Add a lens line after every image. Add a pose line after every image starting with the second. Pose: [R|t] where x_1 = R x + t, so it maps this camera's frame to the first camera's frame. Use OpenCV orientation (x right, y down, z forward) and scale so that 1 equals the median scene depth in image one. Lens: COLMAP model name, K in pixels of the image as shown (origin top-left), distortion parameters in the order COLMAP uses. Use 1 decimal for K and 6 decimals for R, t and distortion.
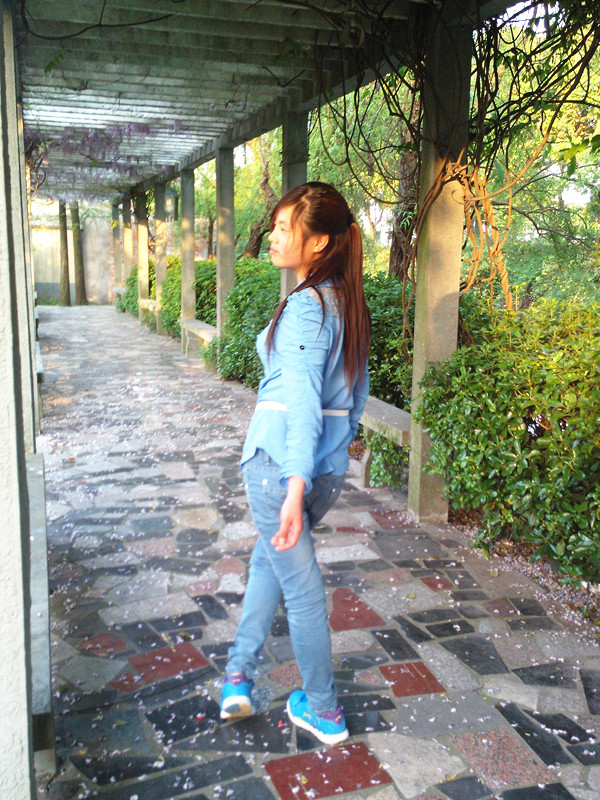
lens RADIAL K [[715.3, 0, 300.0], [0, 715.3, 400.0], [0, 0, 1]] dist [0.040761, 0.001114]
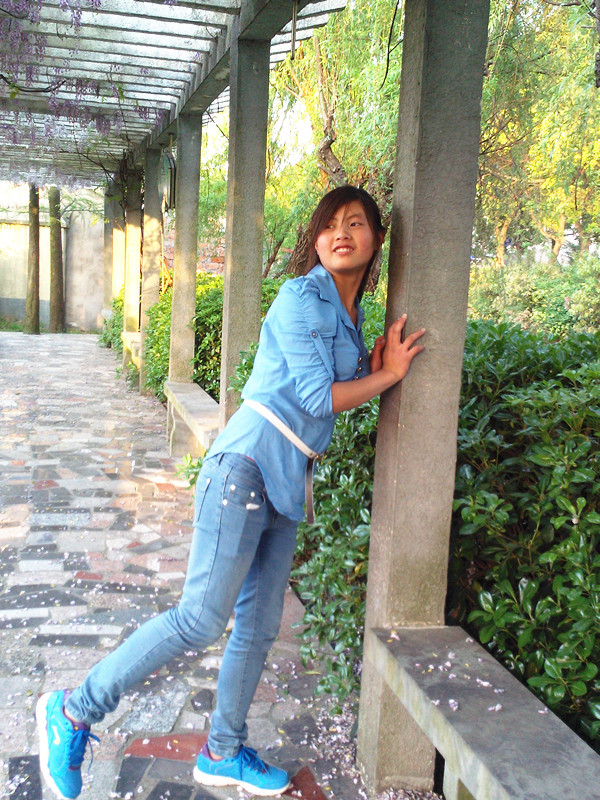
lens RADIAL K [[715.3, 0, 300.0], [0, 715.3, 400.0], [0, 0, 1]] dist [0.040761, 0.001114]
pose [[0.997306, 0.046661, -0.056595, -0.021429], [-0.047870, 0.998649, -0.020194, -0.066025], [0.055576, 0.022849, 0.998193, 0.321411]]
